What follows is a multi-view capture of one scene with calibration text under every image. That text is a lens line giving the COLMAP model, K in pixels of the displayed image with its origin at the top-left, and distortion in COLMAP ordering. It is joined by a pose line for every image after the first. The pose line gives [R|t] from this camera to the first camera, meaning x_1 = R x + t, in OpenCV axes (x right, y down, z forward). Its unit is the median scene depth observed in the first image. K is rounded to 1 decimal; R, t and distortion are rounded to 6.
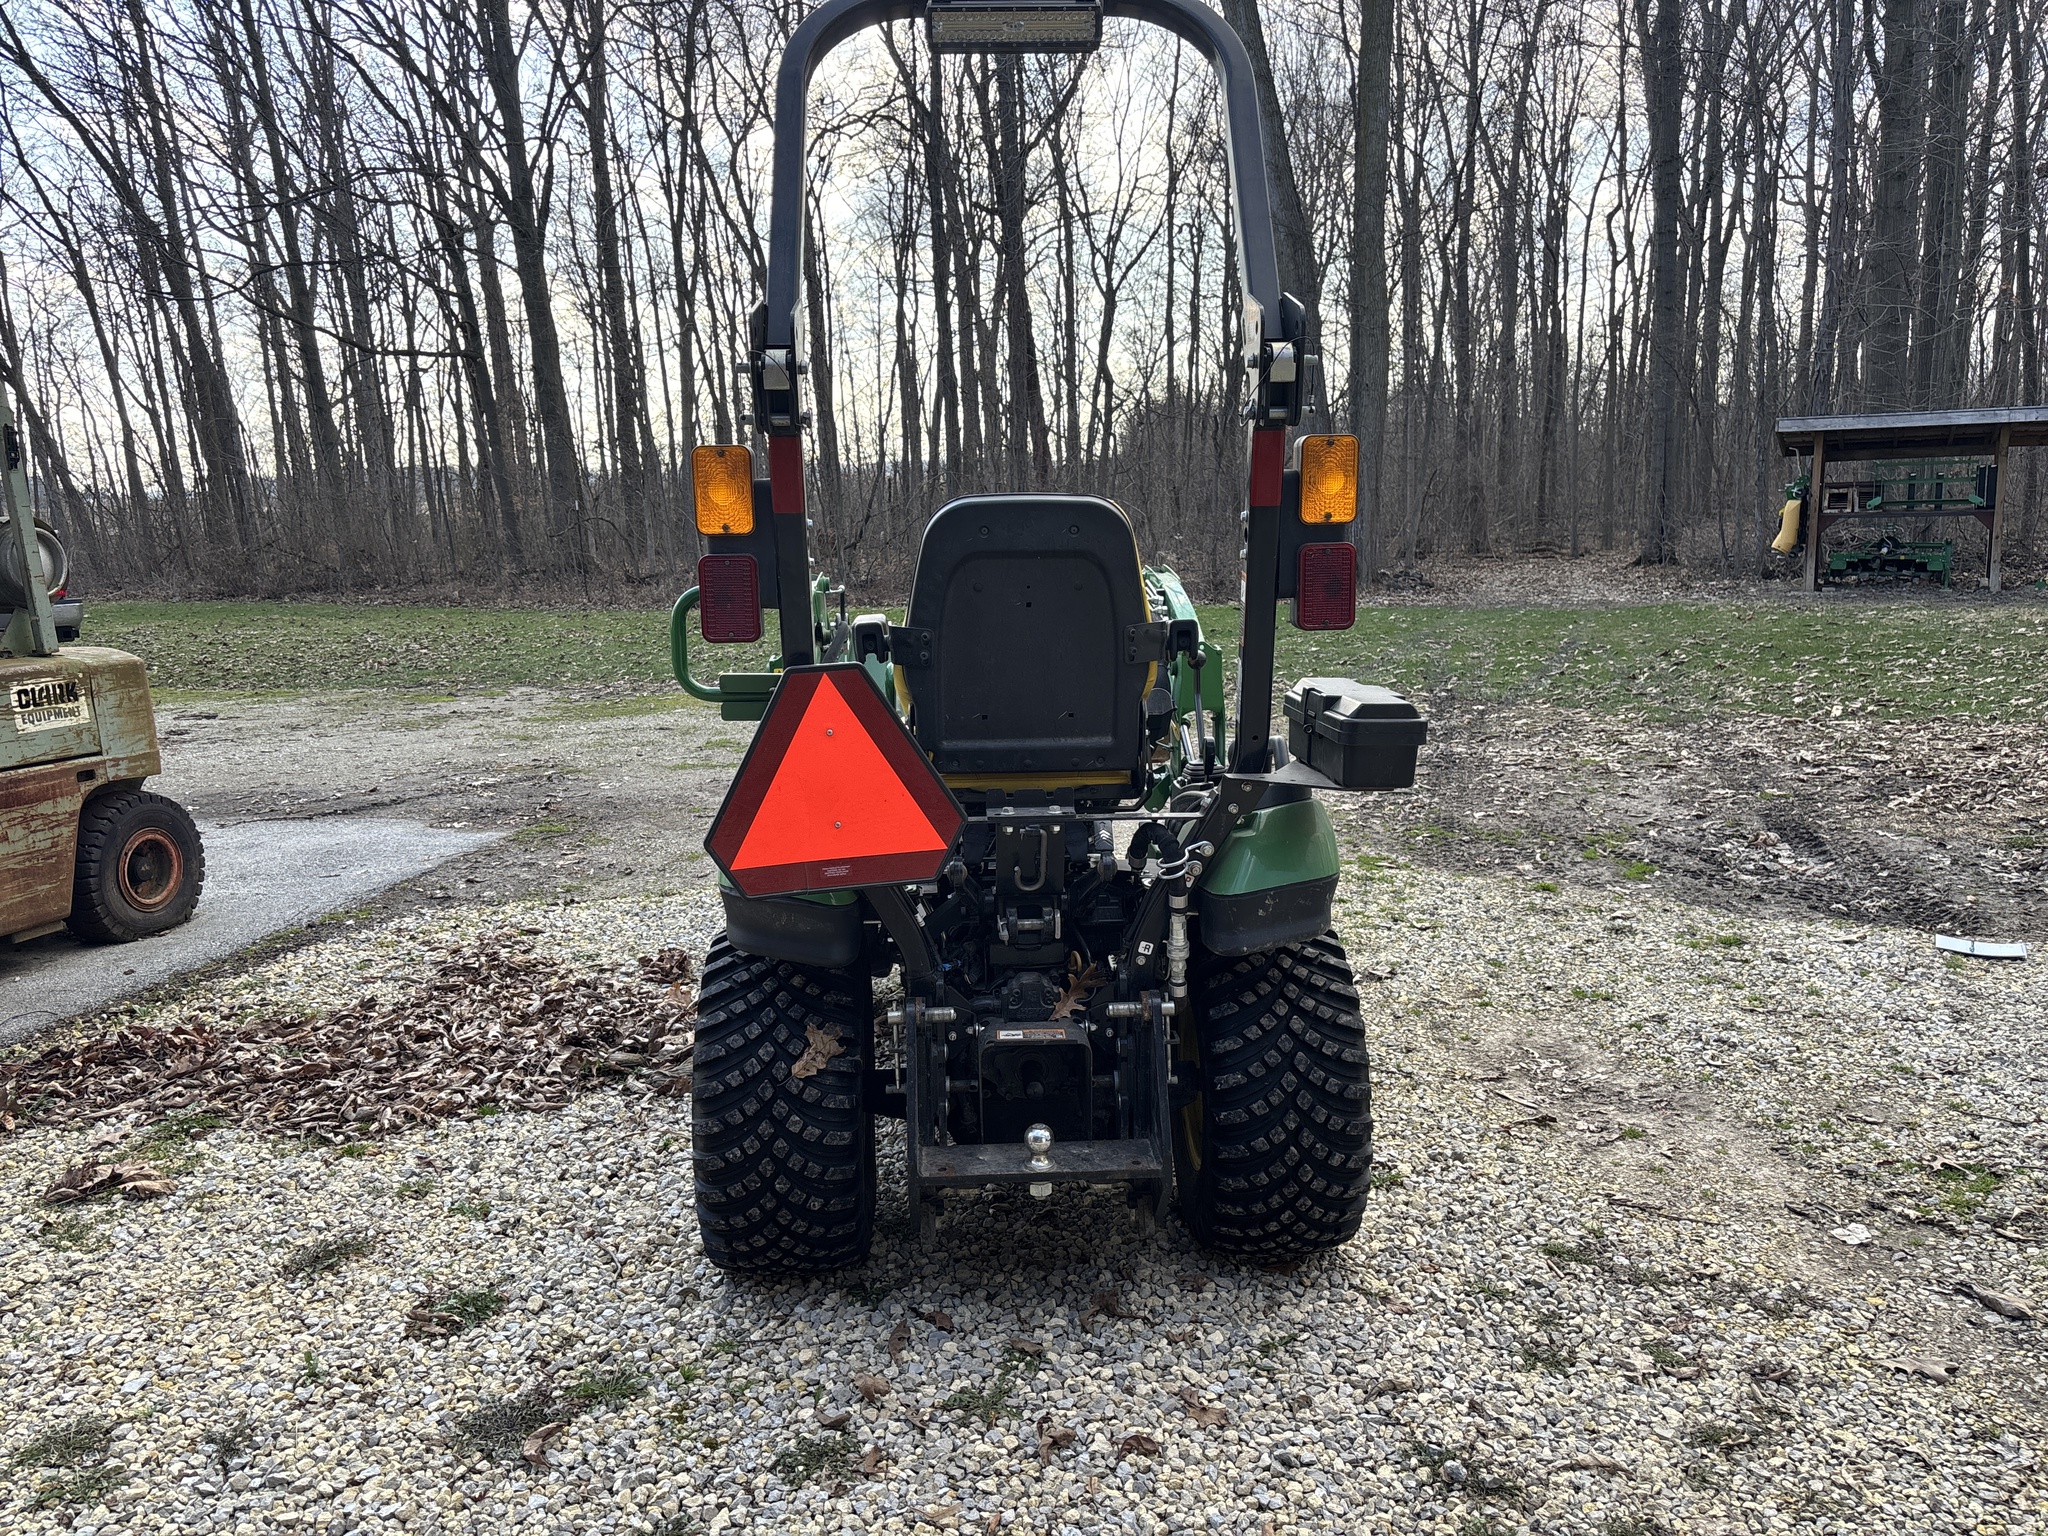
lens RADIAL K [[1530.0, 0, 1024.0], [0, 1530.0, 768.0], [0, 0, 1]] dist [0.066929, -0.076327]
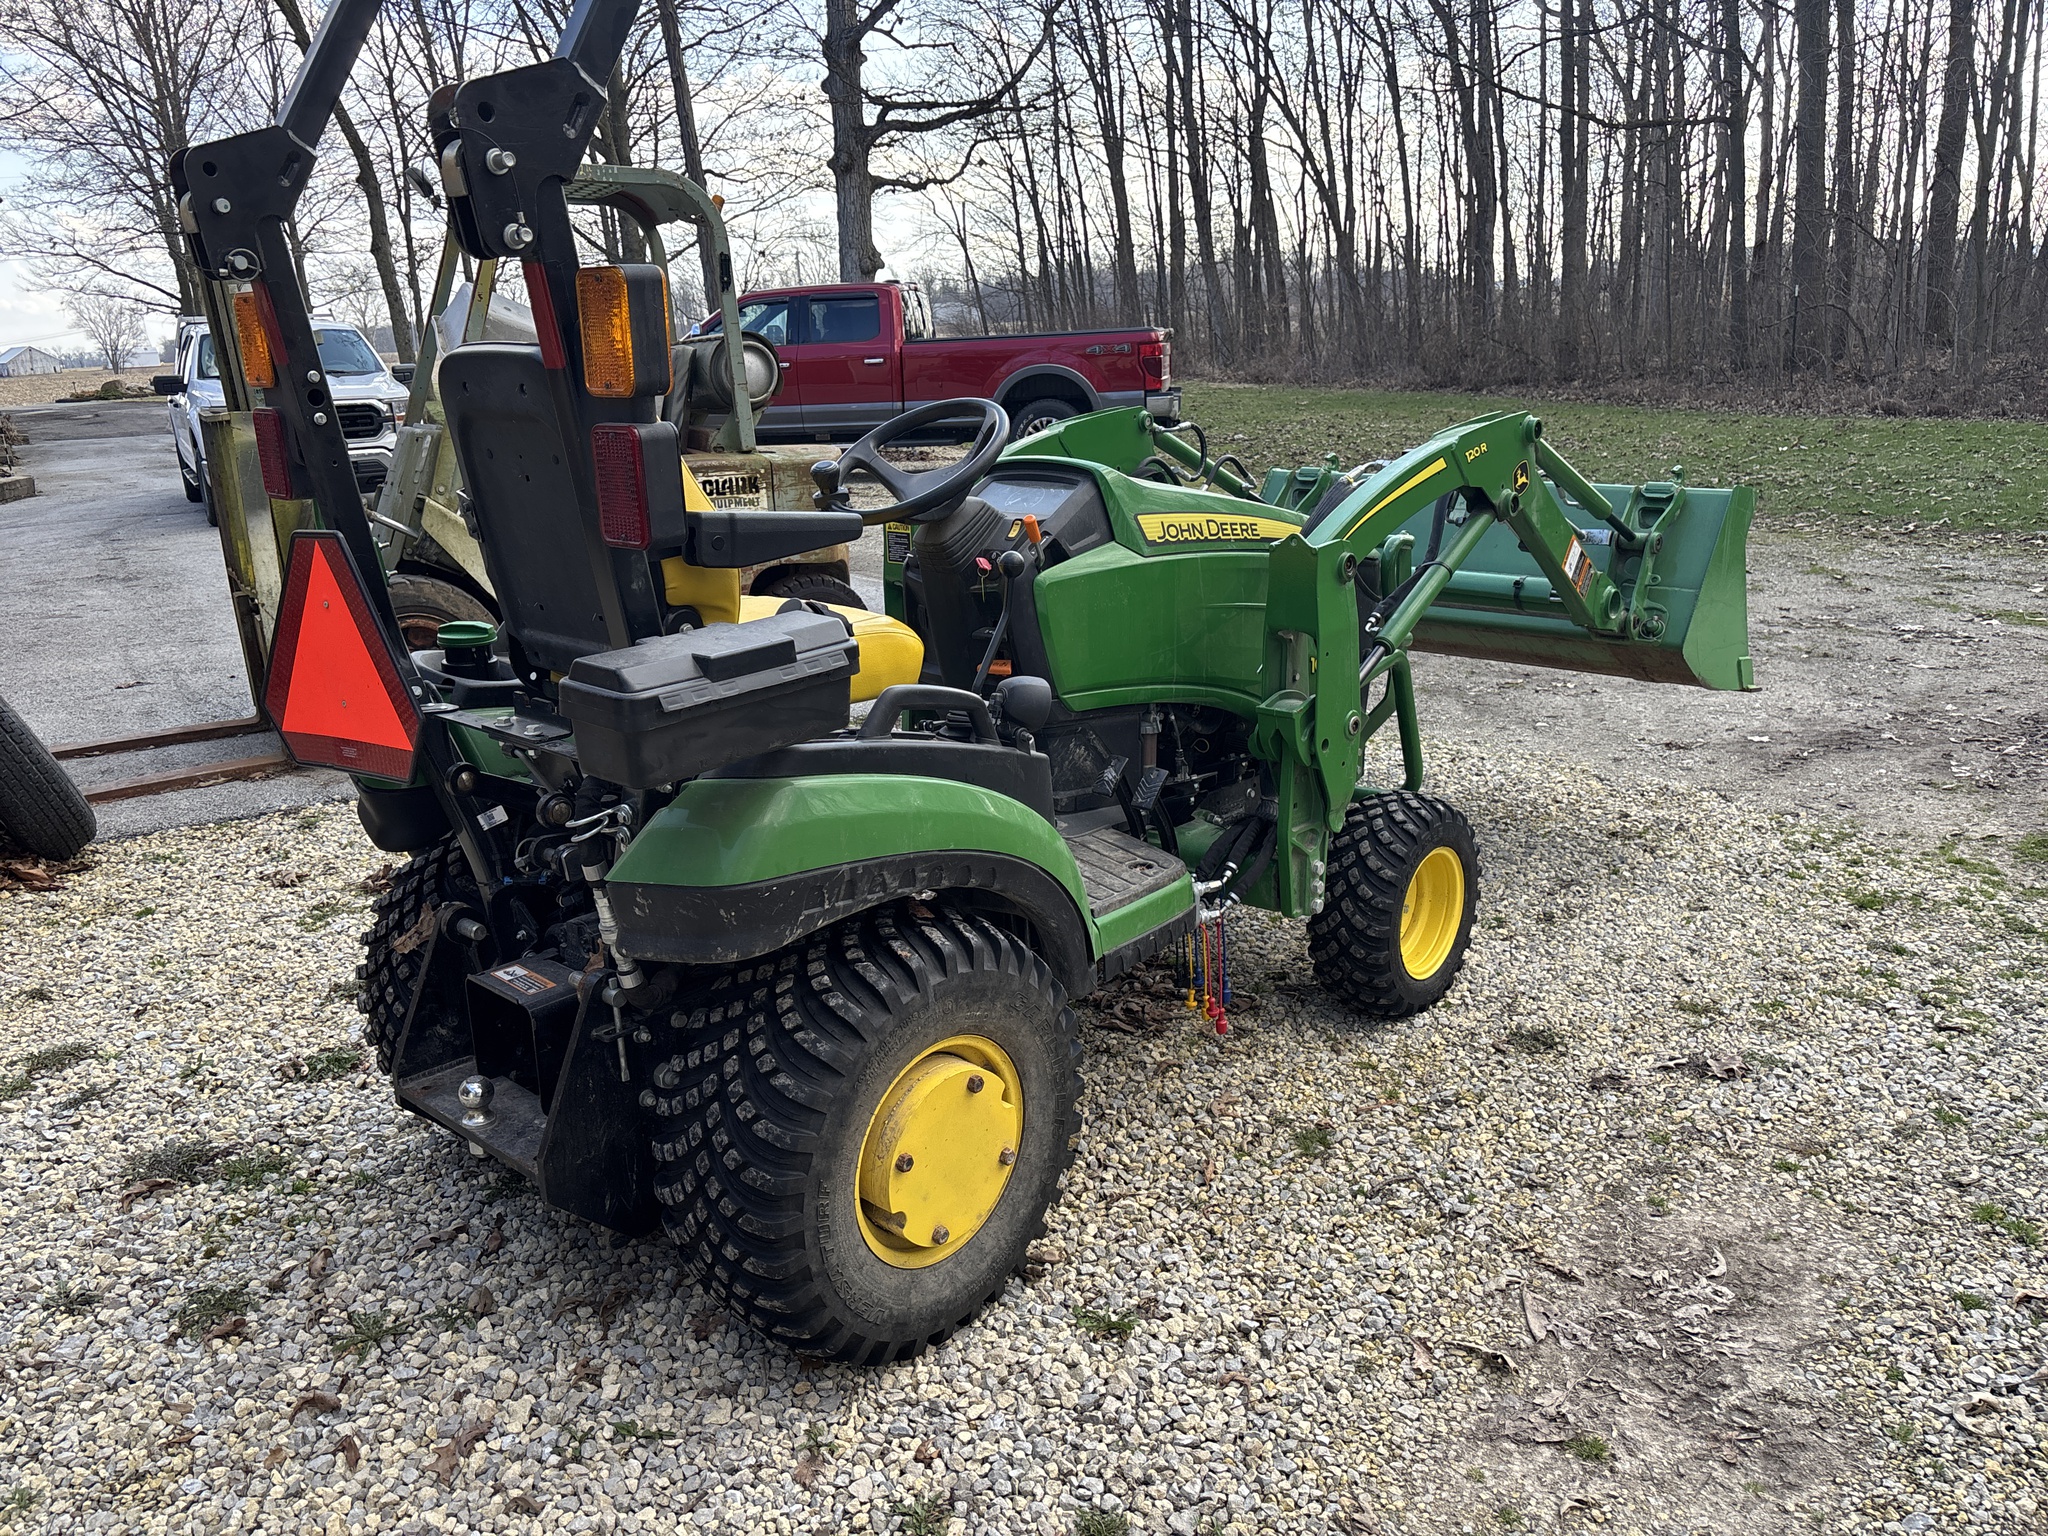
lens RADIAL K [[1556.7, 0, 1024.0], [0, 1556.7, 768.0], [0, 0, 1]] dist [0.028125, 0.002097]
pose [[0.703975, 0.196864, -0.682395, 0.395920], [-0.108149, 0.979325, 0.170957, -0.063732], [0.701942, -0.046549, 0.710711, 0.287572]]
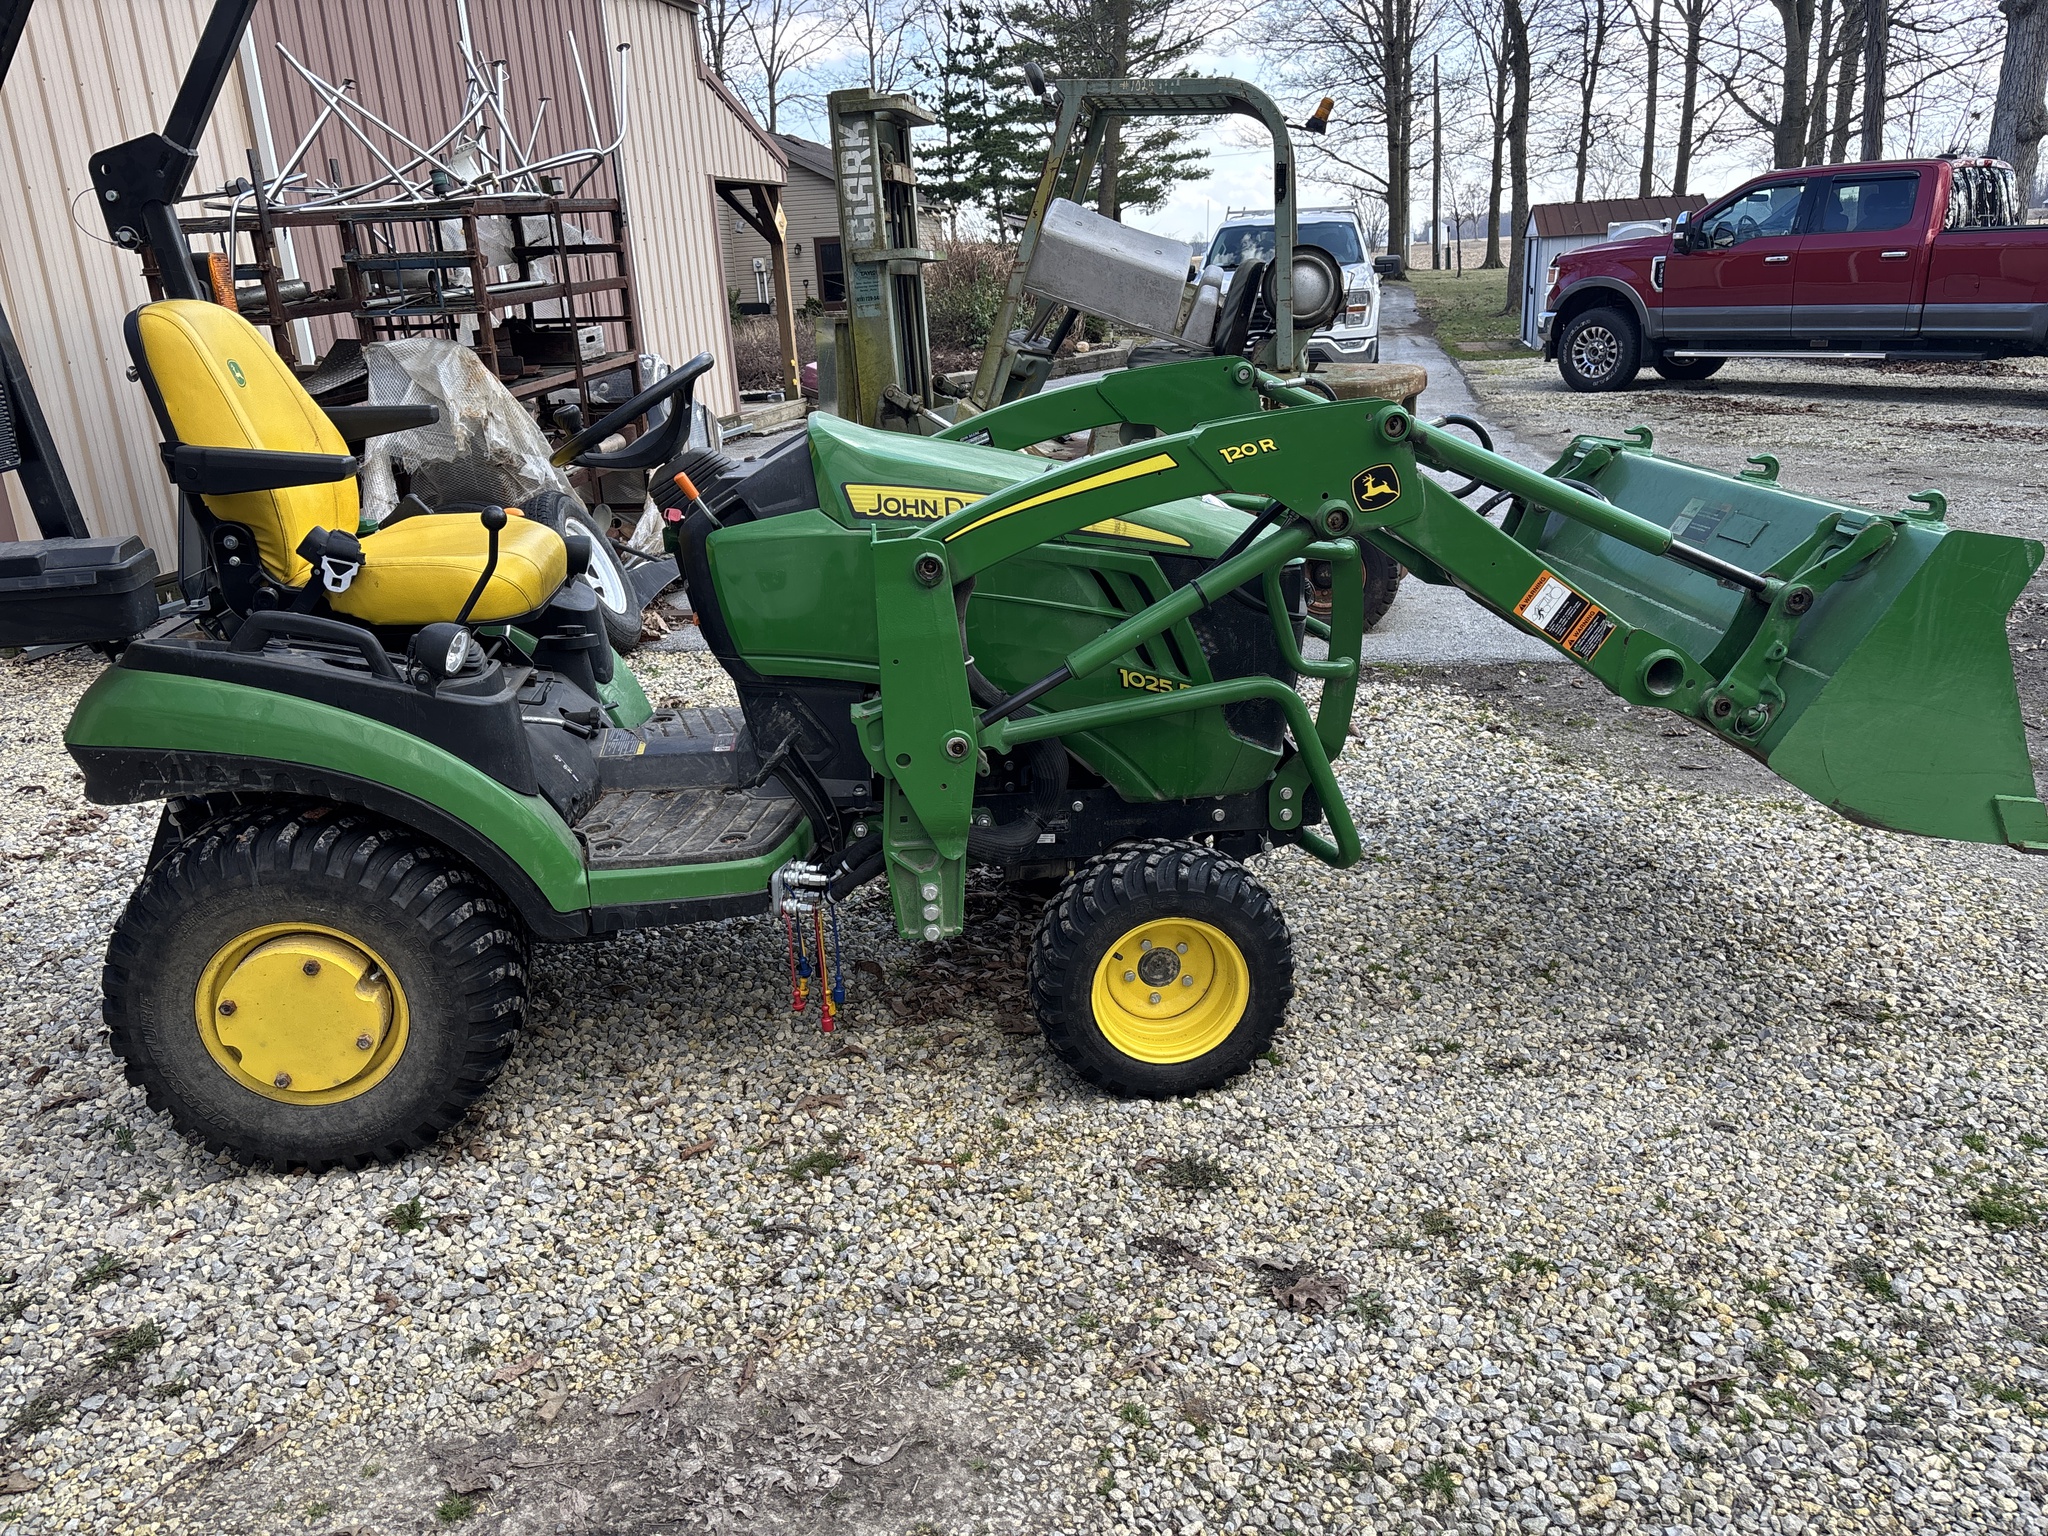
lens RADIAL K [[1556.7, 0, 1024.0], [0, 1556.7, 768.0], [0, 0, 1]] dist [0.028125, 0.002097]
pose [[0.048242, 0.340766, -0.938910, 0.563016], [-0.139008, 0.933147, 0.331532, -0.156606], [0.989116, 0.114522, 0.092386, 0.740949]]
